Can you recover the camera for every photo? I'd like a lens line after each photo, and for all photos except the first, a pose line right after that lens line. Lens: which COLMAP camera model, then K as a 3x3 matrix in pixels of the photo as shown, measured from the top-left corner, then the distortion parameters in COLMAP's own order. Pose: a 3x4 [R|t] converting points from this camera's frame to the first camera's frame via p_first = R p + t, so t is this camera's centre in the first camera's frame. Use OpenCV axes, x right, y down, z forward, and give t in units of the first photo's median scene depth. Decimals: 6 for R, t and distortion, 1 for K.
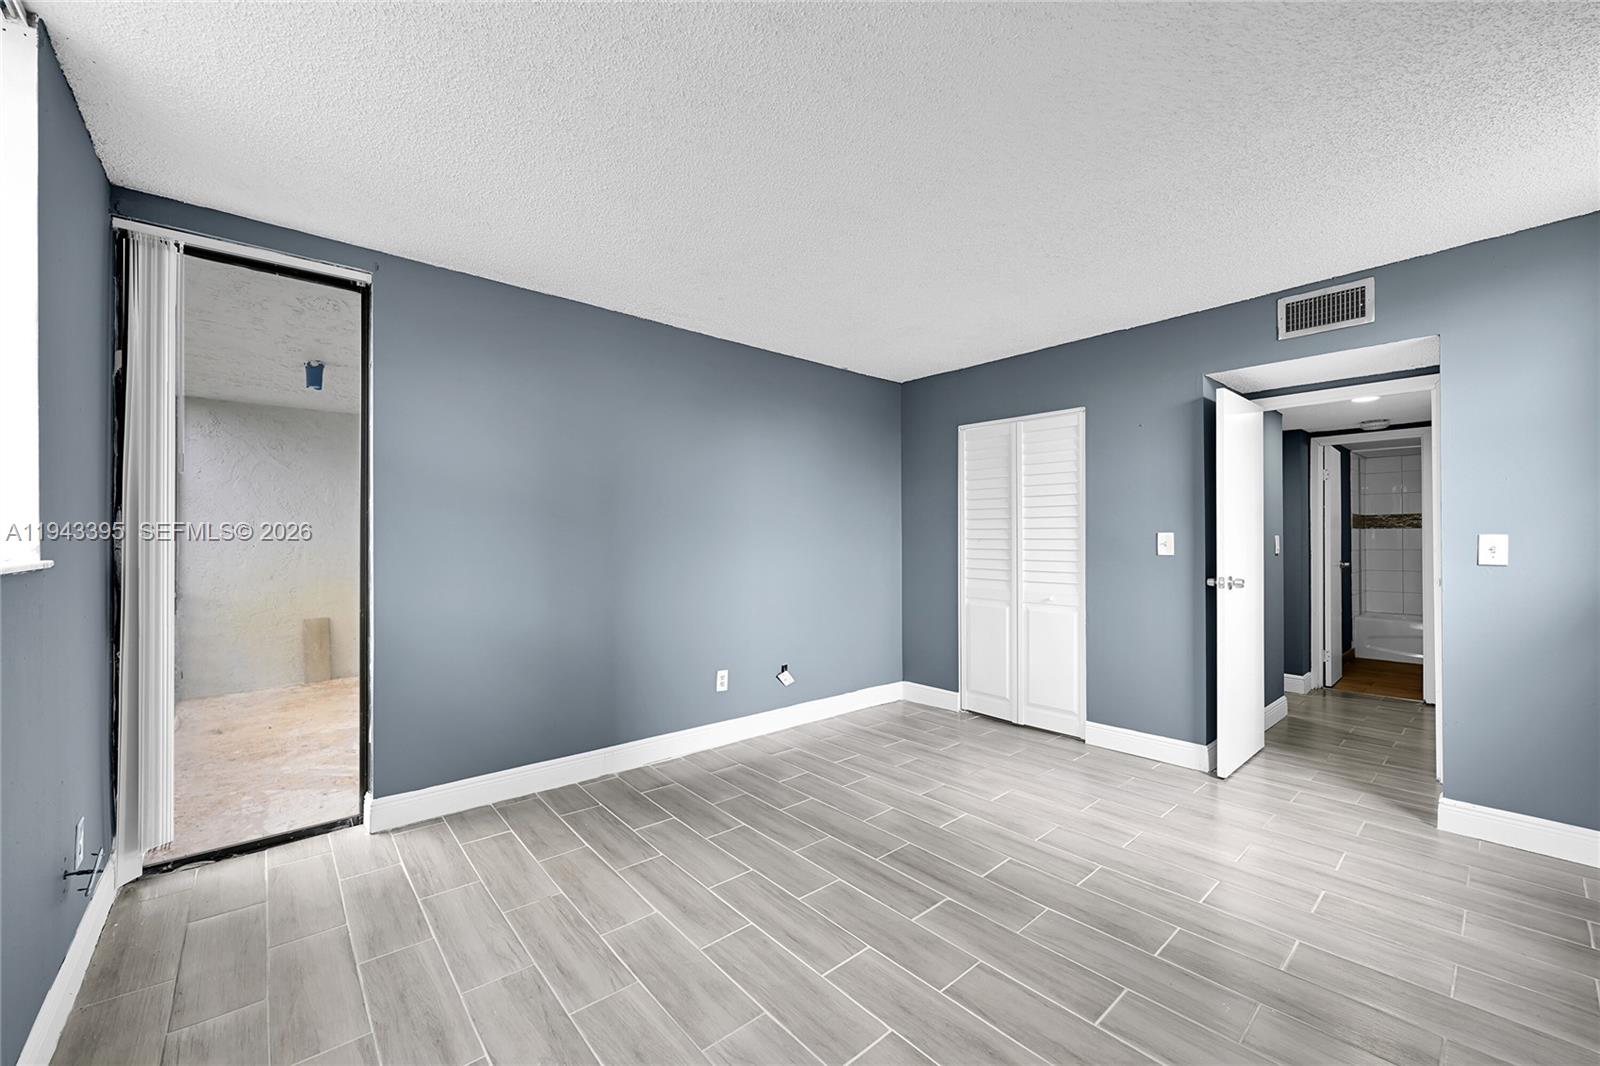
lens RADIAL K [[638.6, 0, 800.5], [0, 638.6, 534.7], [0, 0, 1]] dist [-0.001616, 0.000182]
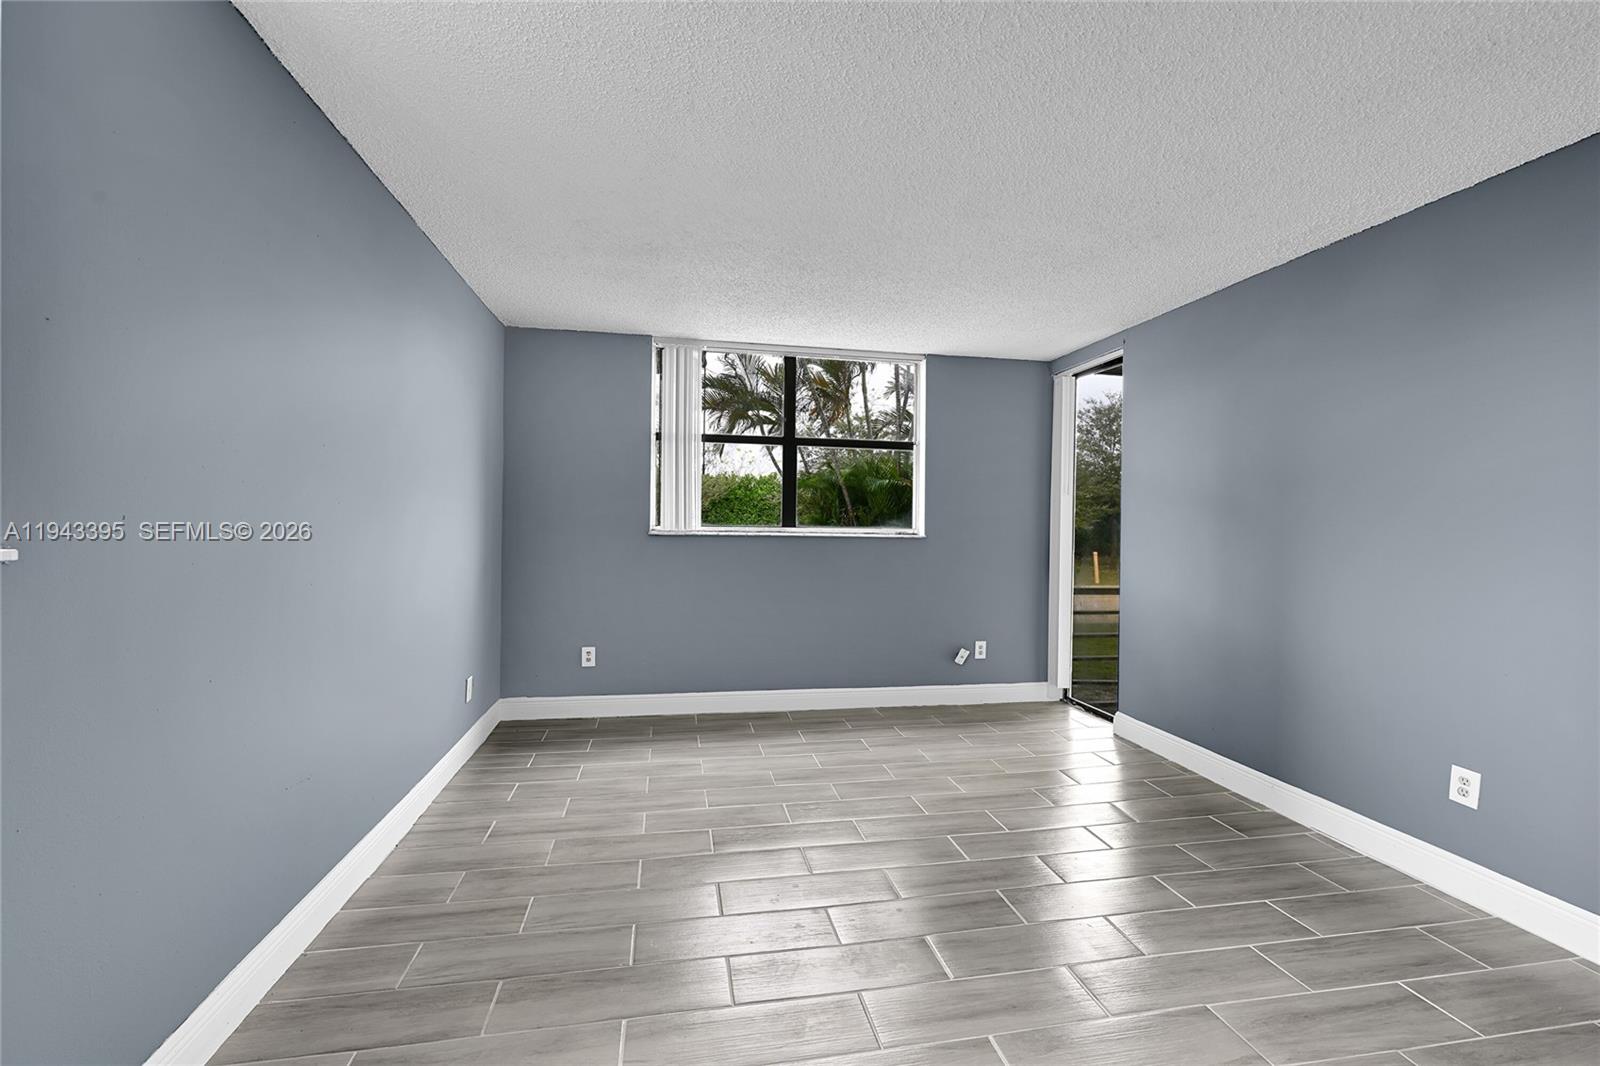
lens RADIAL K [[638.6, 0, 800.5], [0, 638.6, 534.7], [0, 0, 1]] dist [-0.001616, 0.000182]
pose [[-0.506591, 0.008555, -0.862144, 0.798528], [0.003999, 0.999963, 0.007573, -0.003779], [0.862177, 0.000389, -0.506607, 0.931753]]
